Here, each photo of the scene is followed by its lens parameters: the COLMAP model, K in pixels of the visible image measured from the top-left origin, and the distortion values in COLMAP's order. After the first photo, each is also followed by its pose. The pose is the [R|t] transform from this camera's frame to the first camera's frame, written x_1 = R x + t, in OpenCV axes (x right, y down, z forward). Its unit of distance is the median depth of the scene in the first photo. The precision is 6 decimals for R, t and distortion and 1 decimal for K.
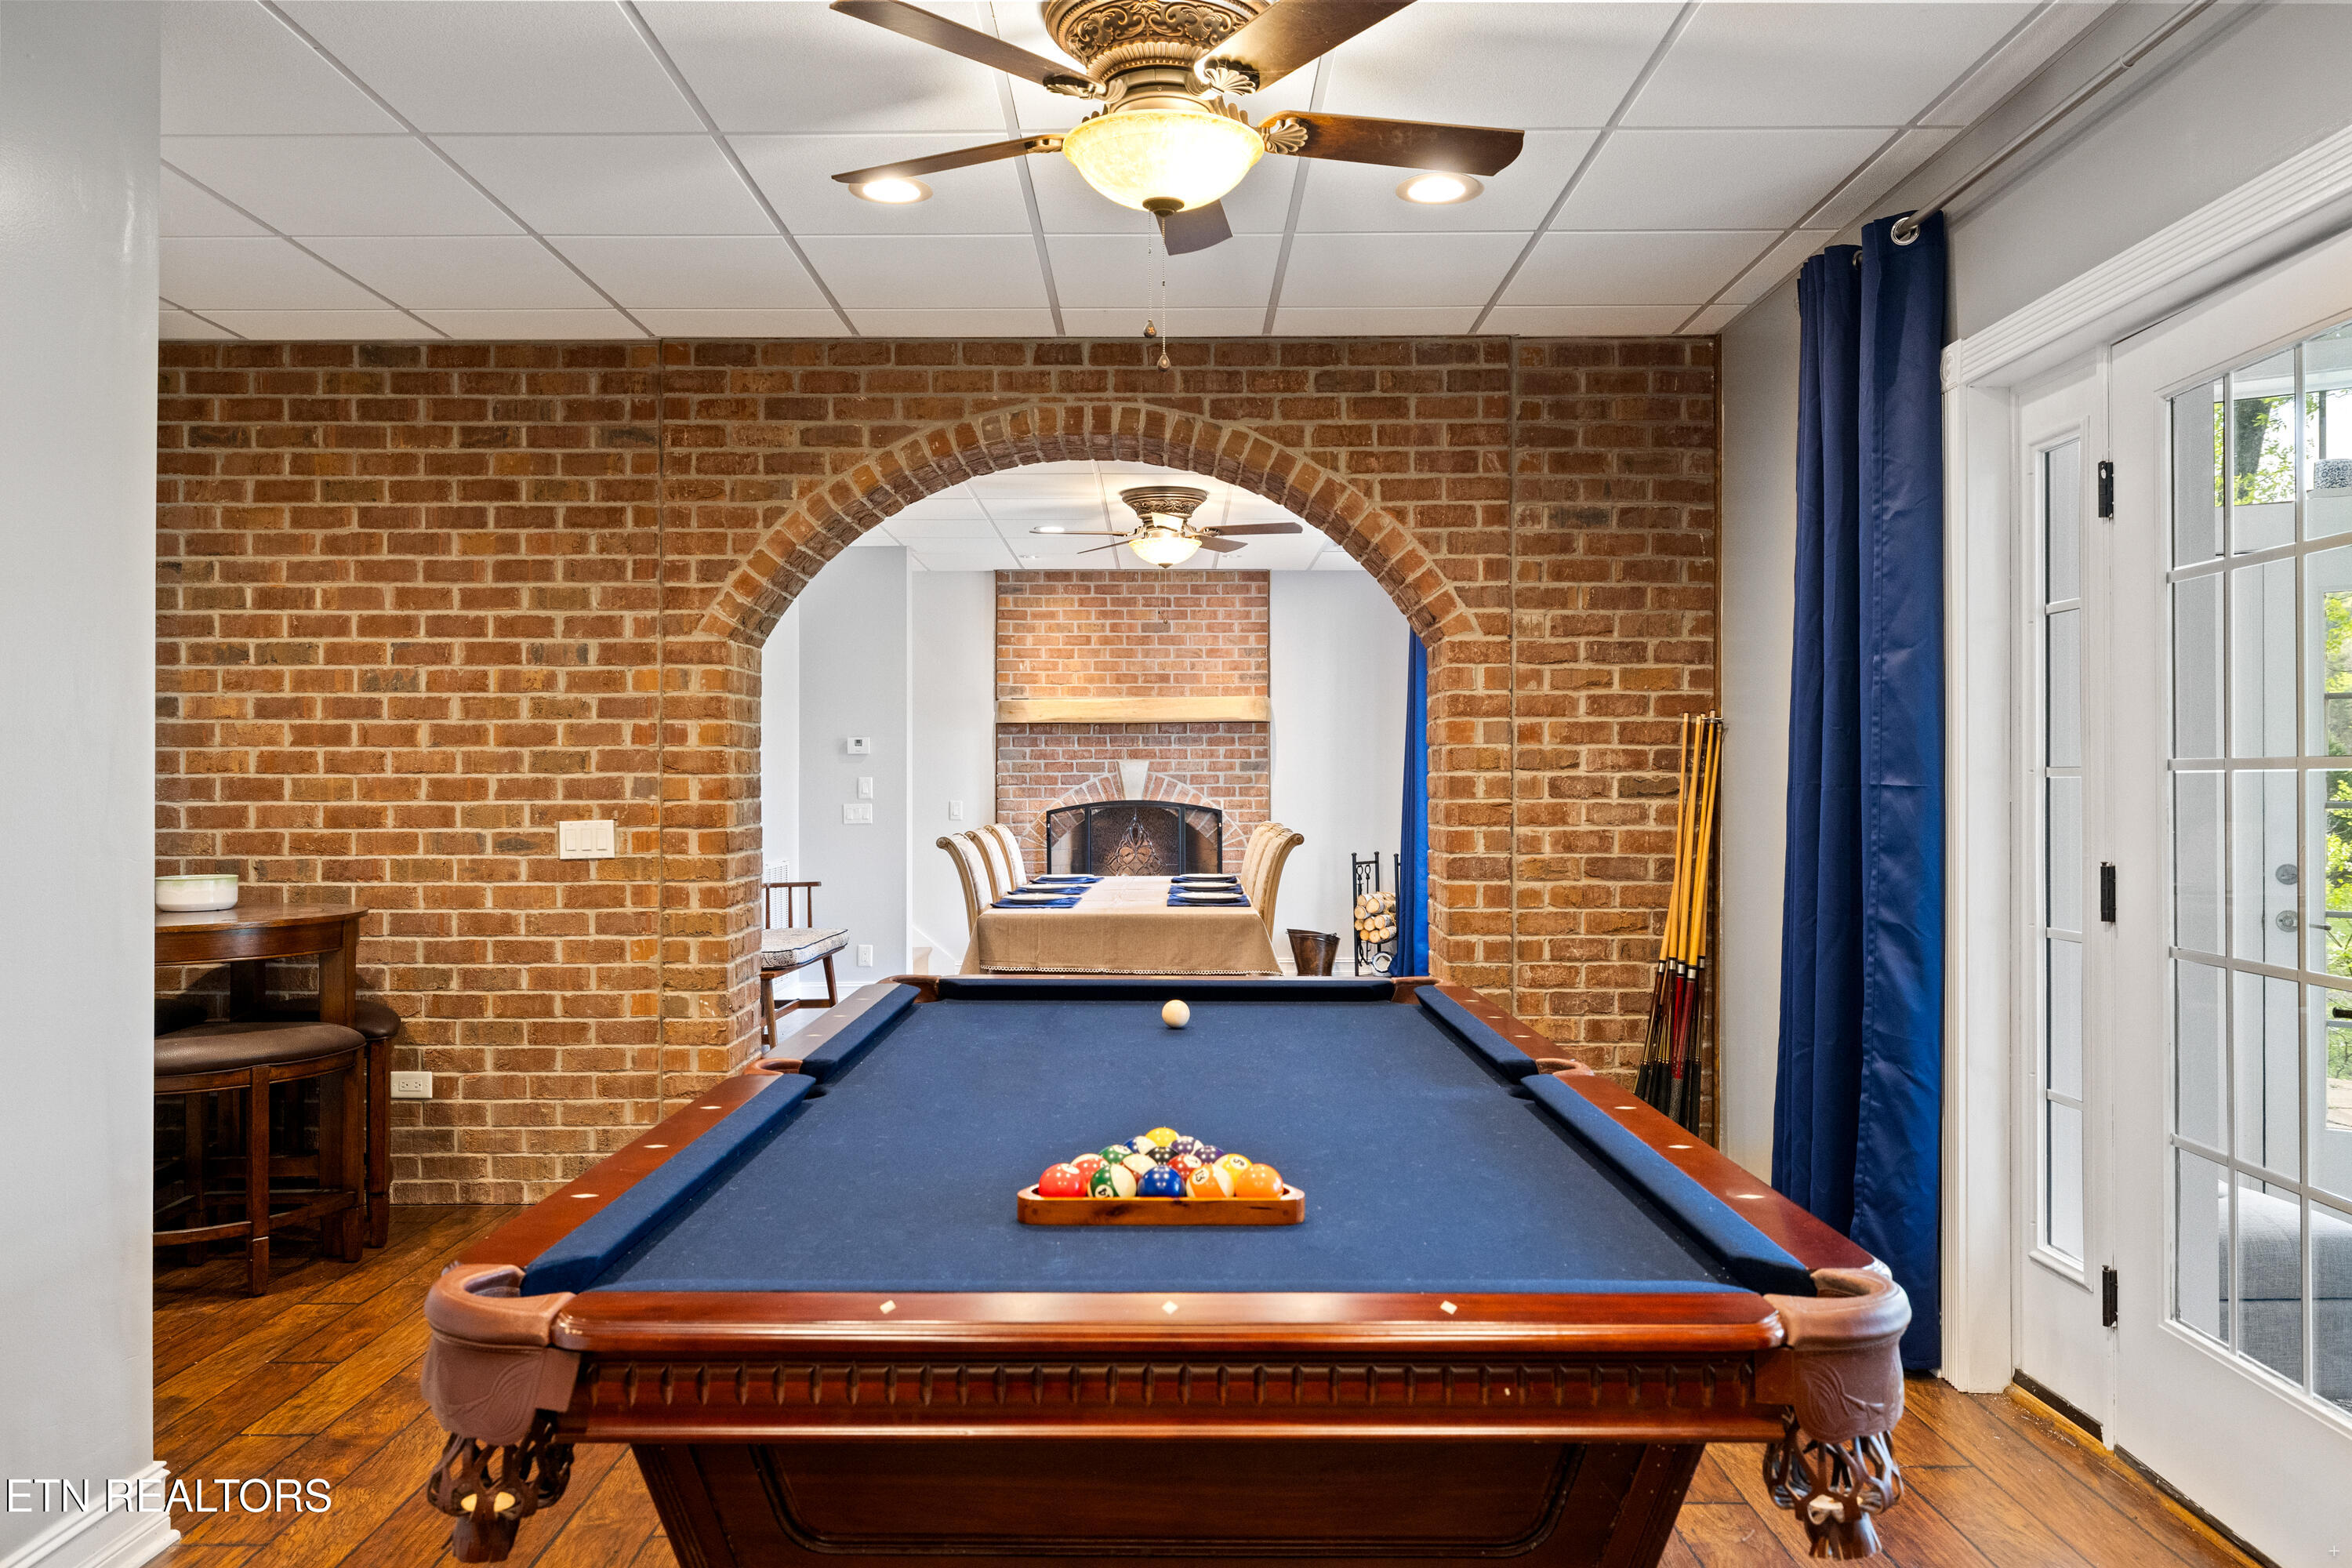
lens RADIAL K [[1544.7, 0, 1177.7], [0, 1544.7, 774.6], [0, 0, 1]] dist [0.003041, -0.000352]
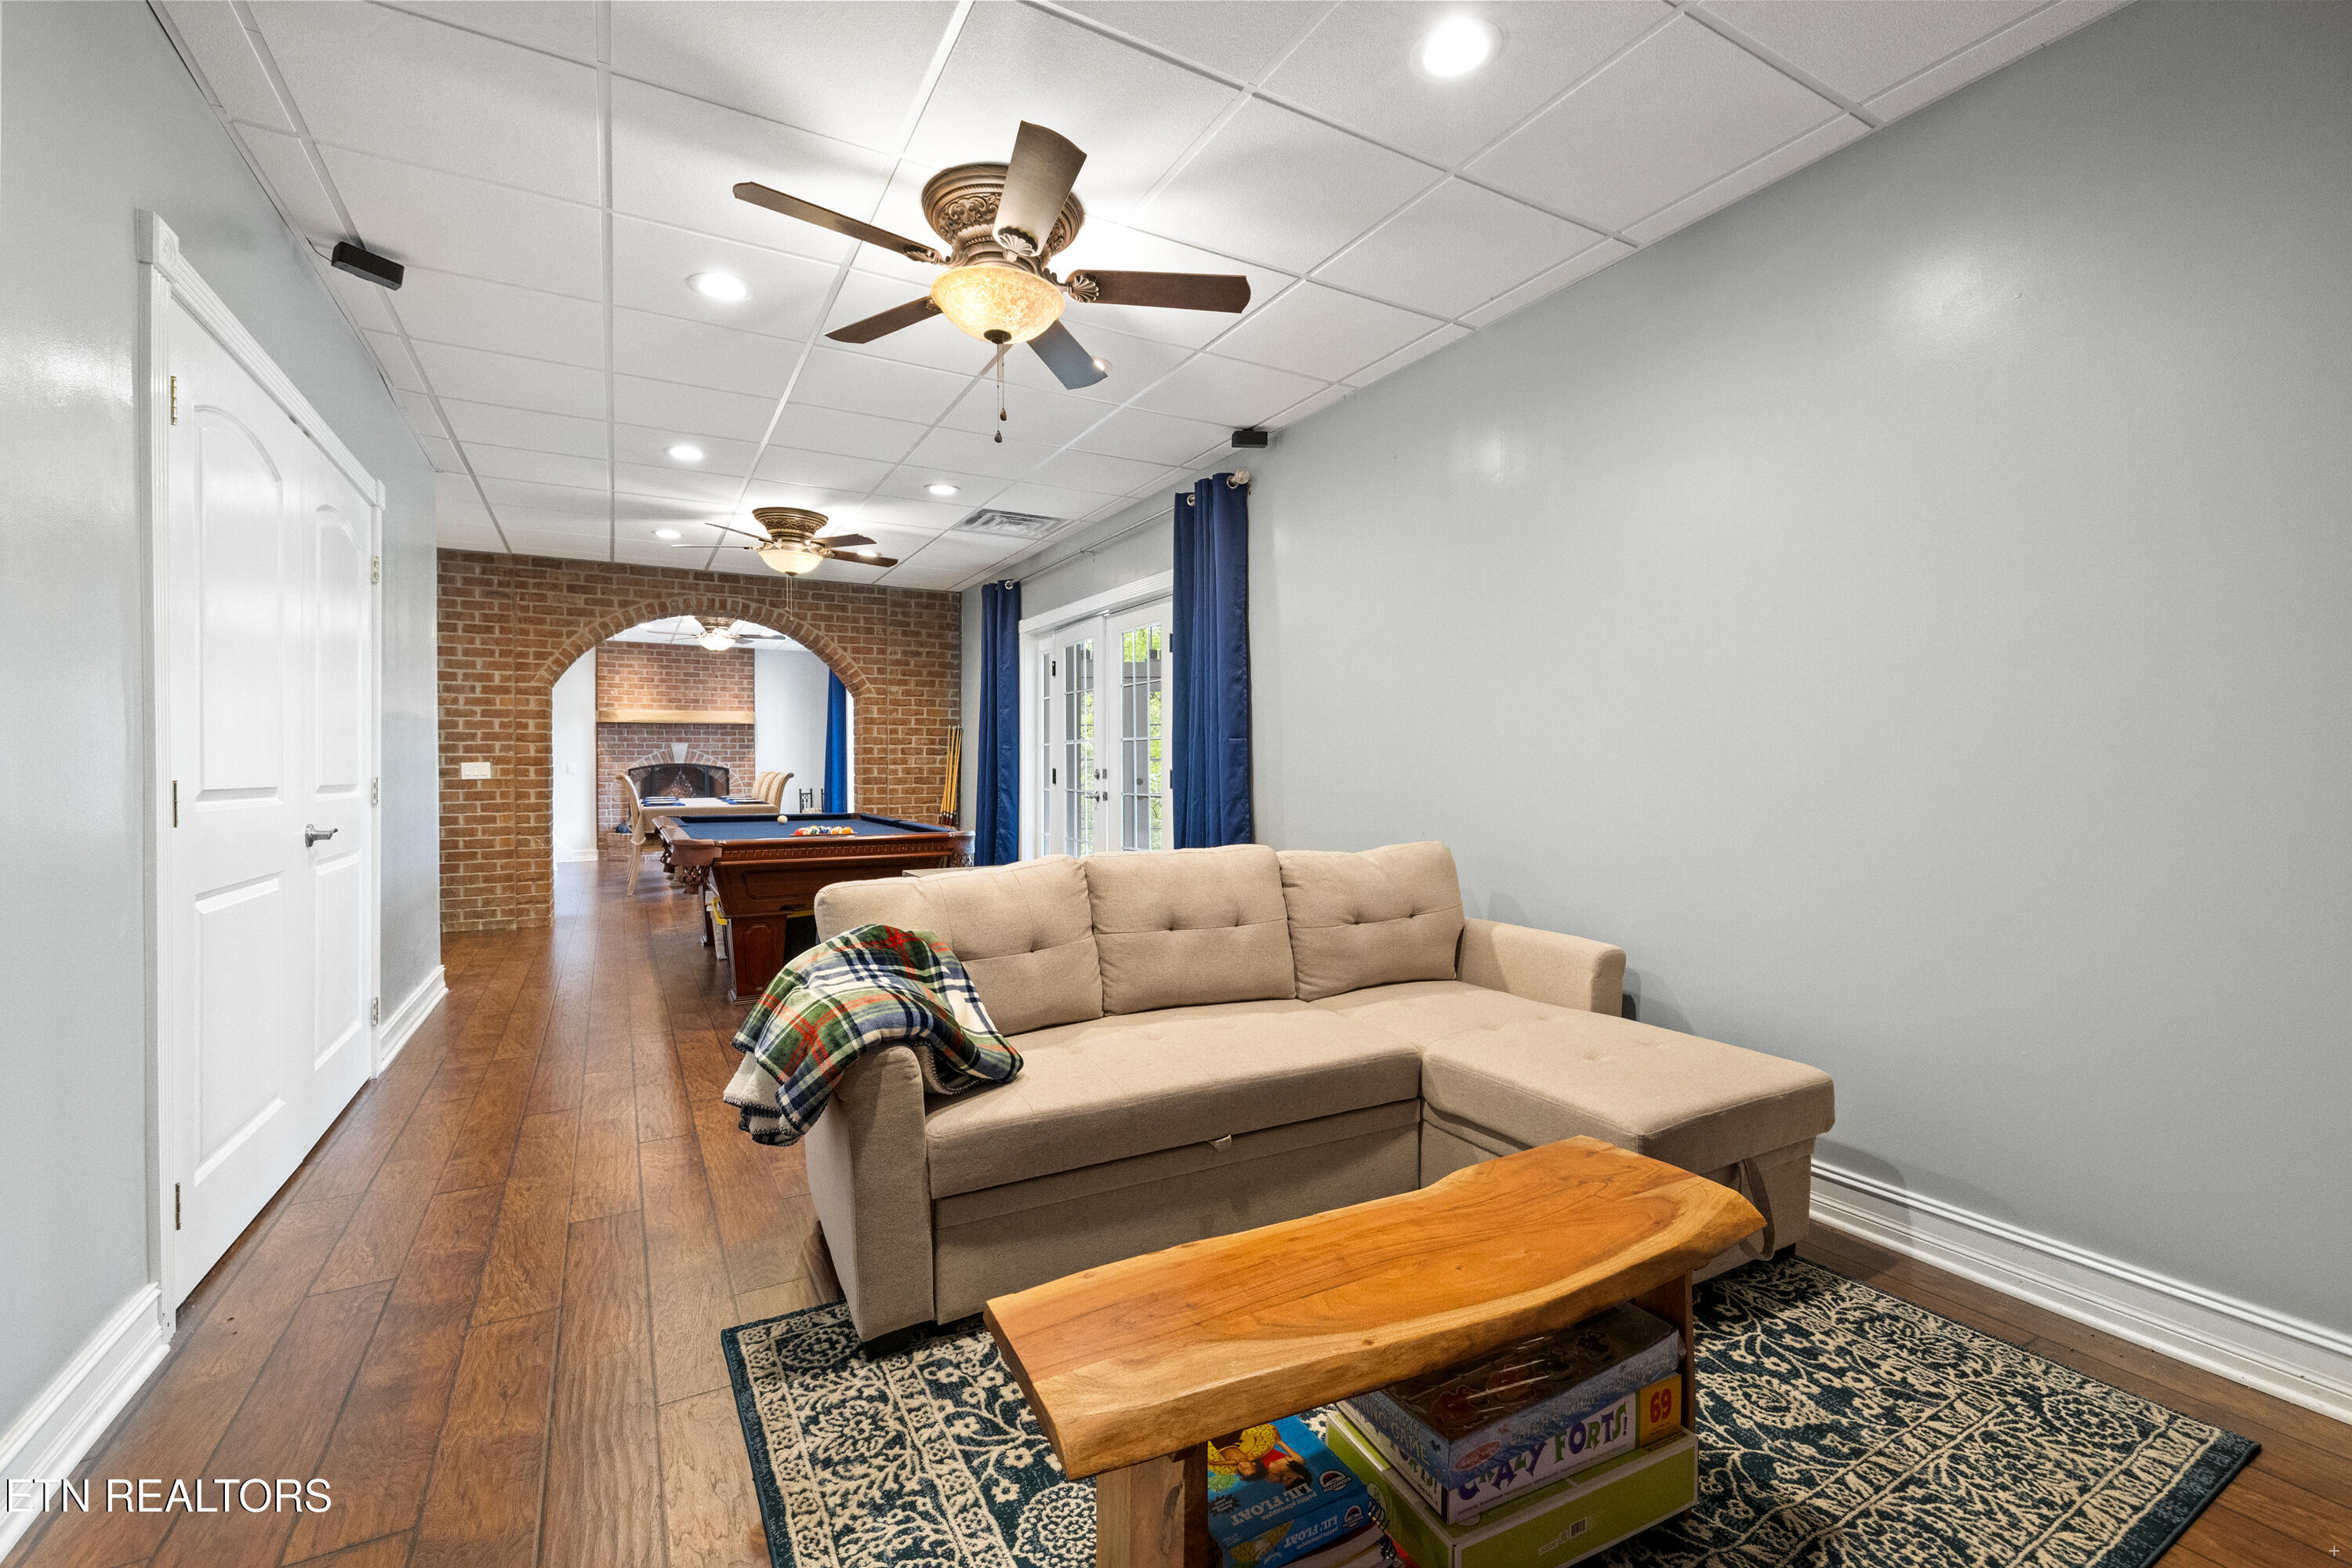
lens RADIAL K [[990.3, 0, 1174.1], [0, 990.3, 770.1], [0, 0, 1]] dist [0.000611, 0.000183]
pose [[0.867792, -0.001975, 0.496924, -0.214161], [-0.002415, 0.999964, 0.008193, 0.026503], [-0.496922, -0.008310, 0.867755, -0.774181]]
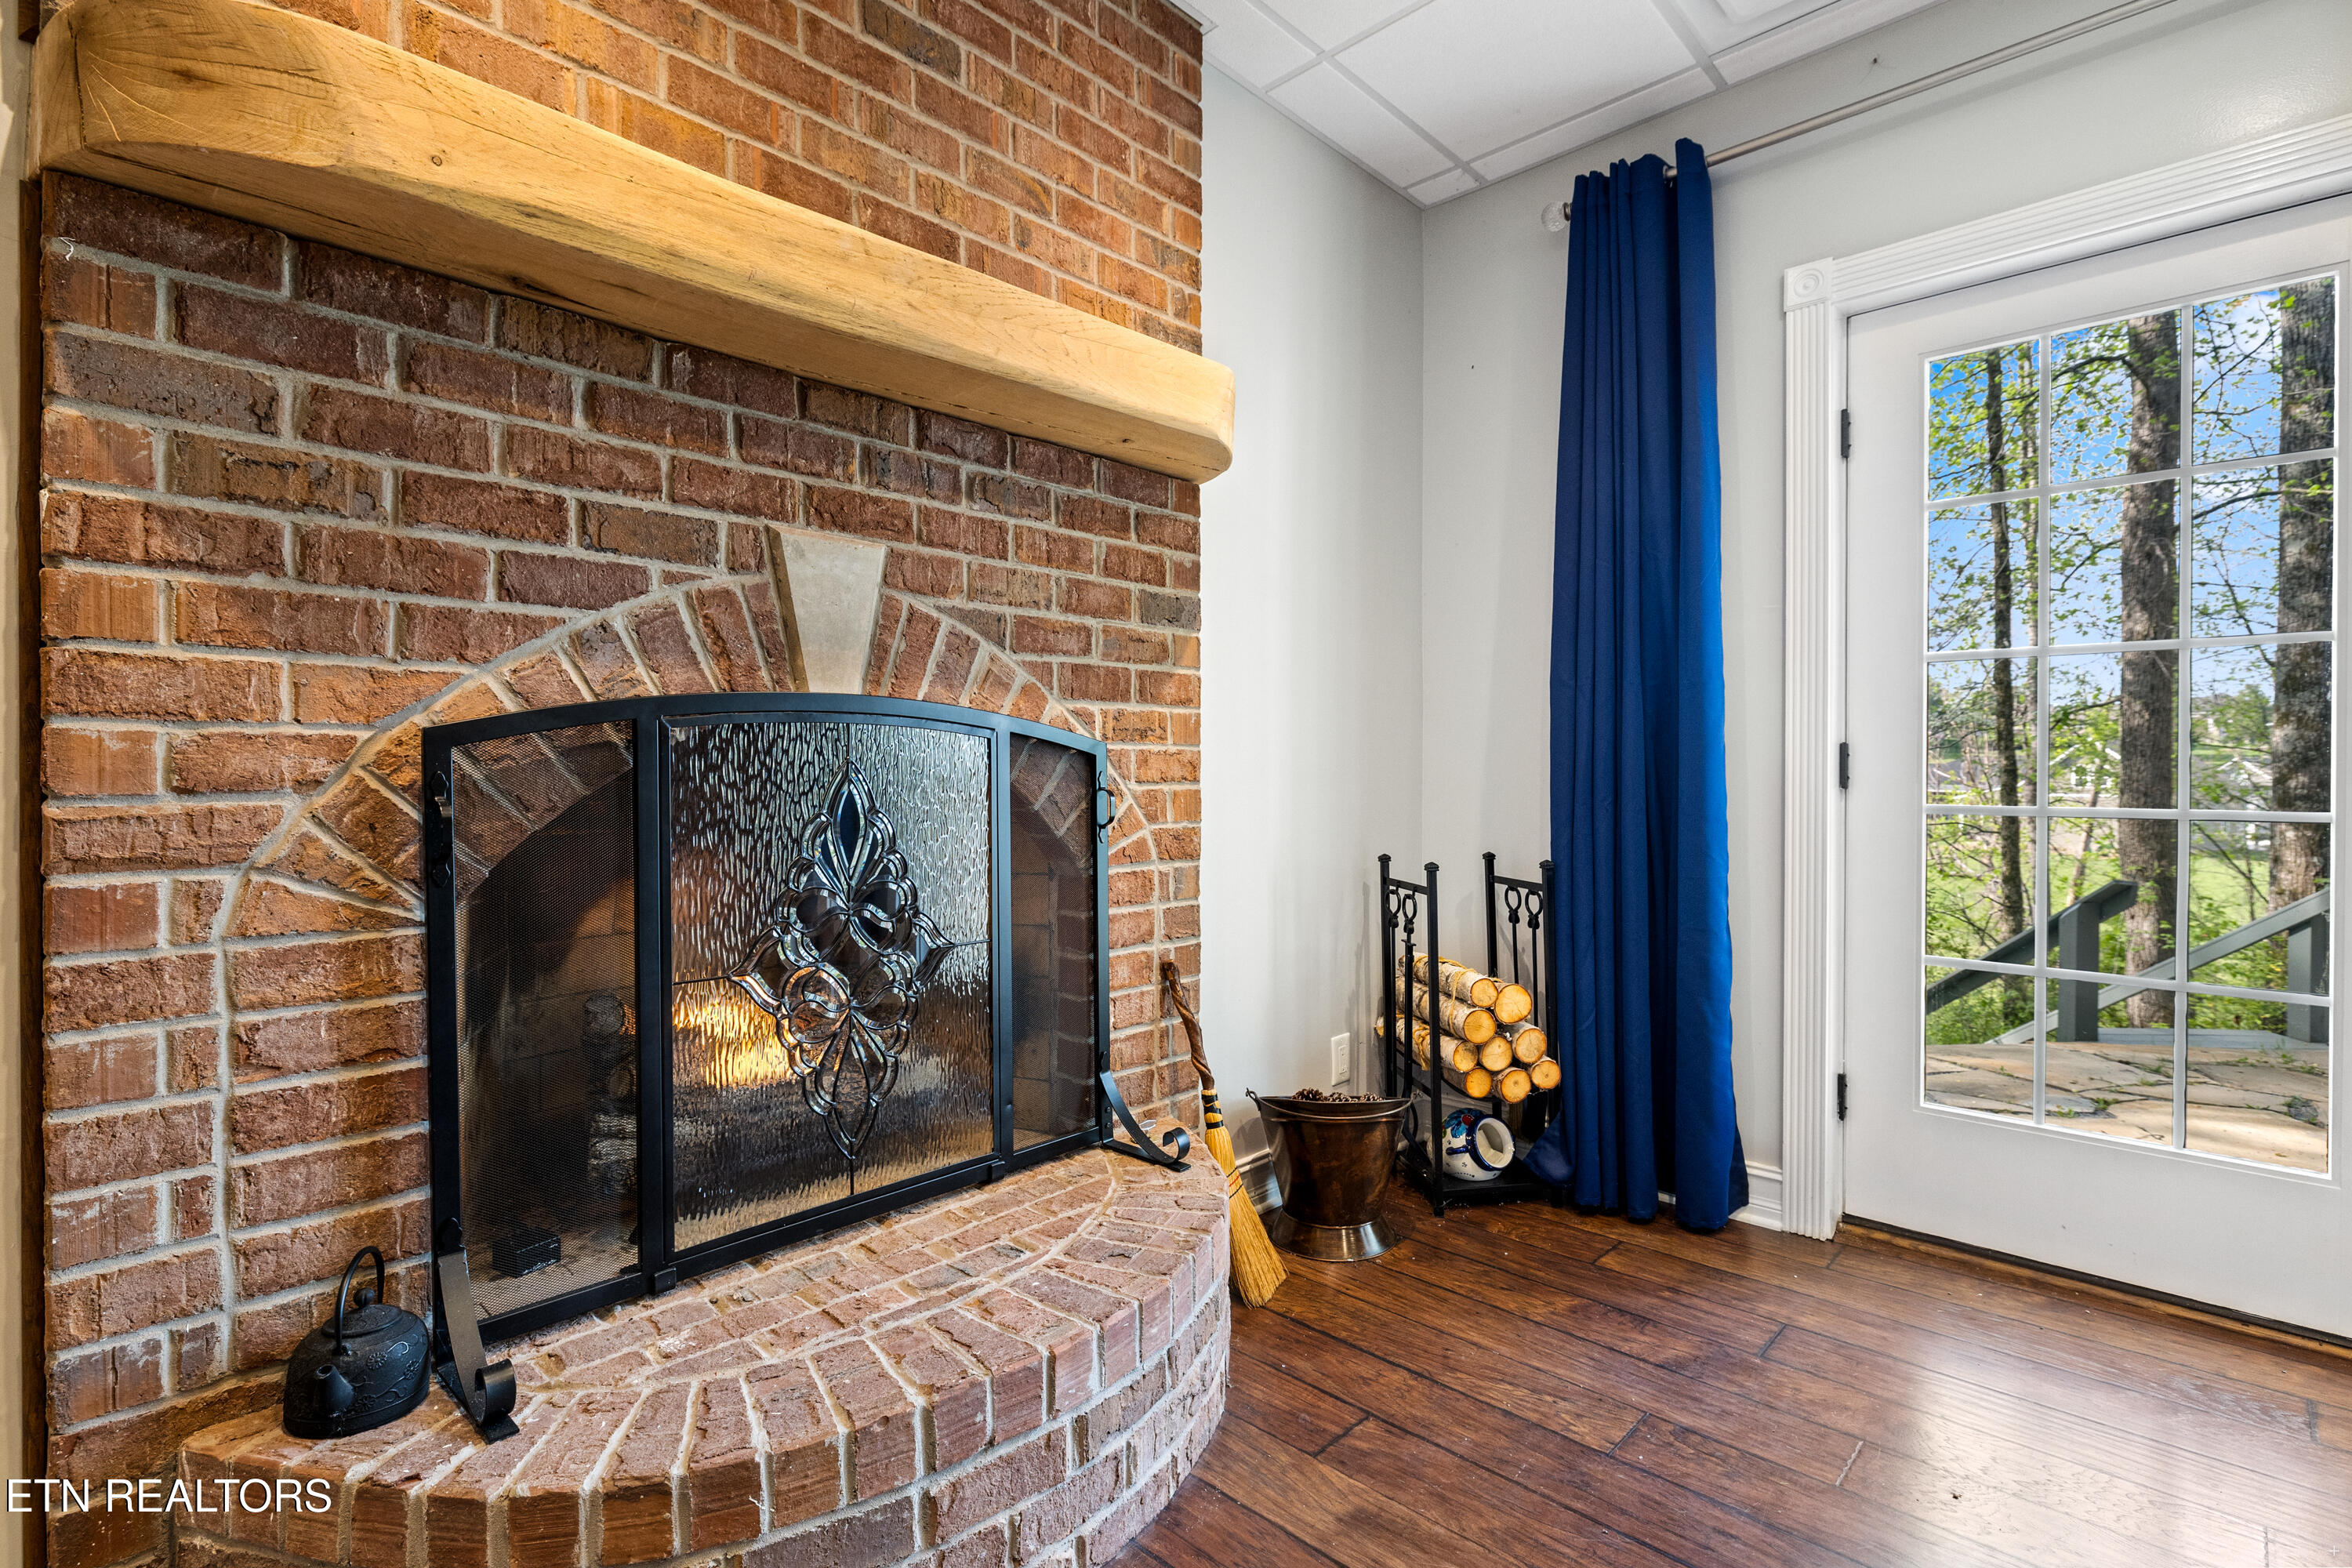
lens RADIAL K [[1096.2, 0, 1178.2], [0, 1096.2, 783.6], [0, 0, 1]] dist [-0.015831, -0.000141]
pose [[0.684046, -0.005811, 0.729416, -0.235096], [-0.011991, 0.999744, 0.019210, 0.052734], [-0.729341, -0.021887, 0.683801, 1.674317]]
